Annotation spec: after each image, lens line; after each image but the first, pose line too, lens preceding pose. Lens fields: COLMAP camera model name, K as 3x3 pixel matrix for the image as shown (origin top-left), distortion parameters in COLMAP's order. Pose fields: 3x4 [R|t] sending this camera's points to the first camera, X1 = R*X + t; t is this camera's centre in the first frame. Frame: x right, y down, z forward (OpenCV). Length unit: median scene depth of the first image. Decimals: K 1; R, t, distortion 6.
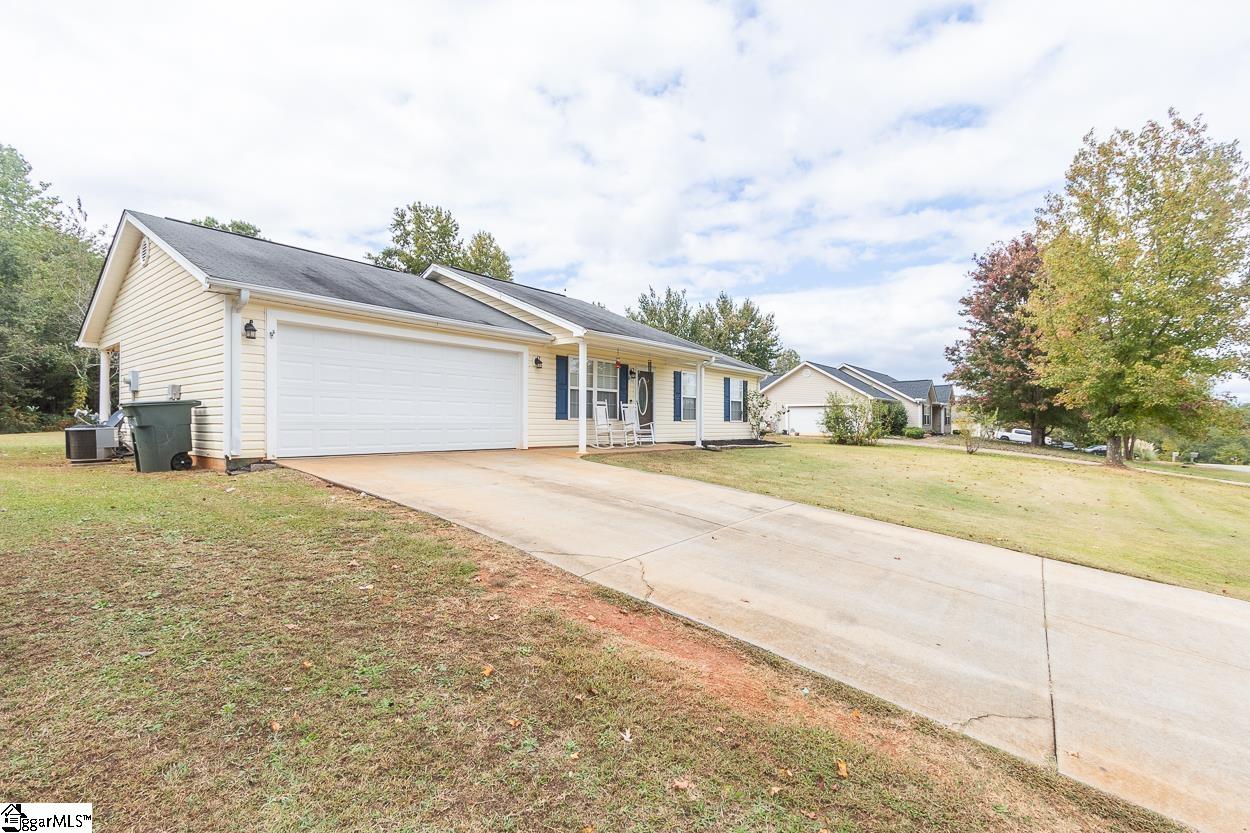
lens RADIAL K [[571.1, 0, 624.8], [0, 571.1, 419.5], [0, 0, 1]] dist [0.001113, 0.000227]
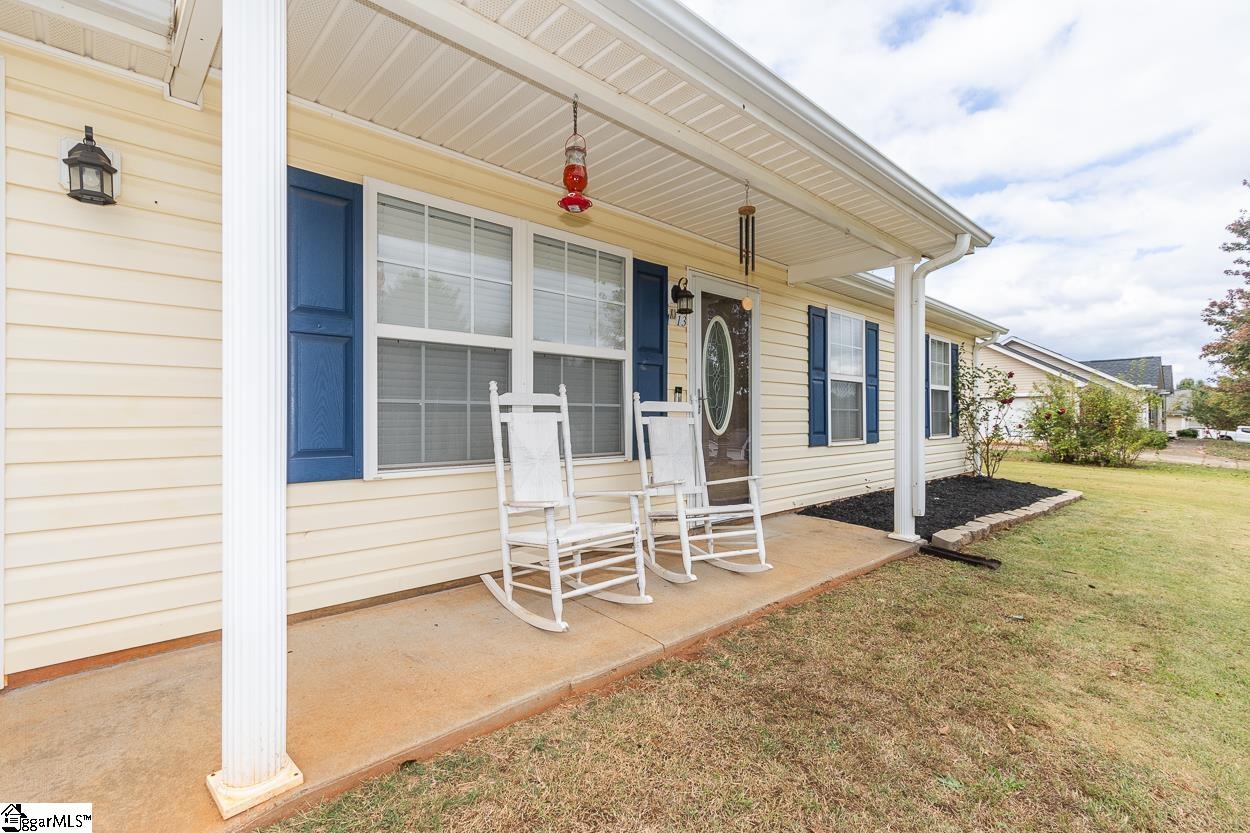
lens RADIAL K [[571.1, 0, 619.7], [0, 571.1, 412.9], [0, 0, 1]] dist [0.001113, 0.000227]
pose [[0.989854, -0.008471, -0.141839, 0.022634], [0.008175, 0.999963, -0.002669, -0.020704], [0.141856, 0.001482, 0.989886, 0.704711]]
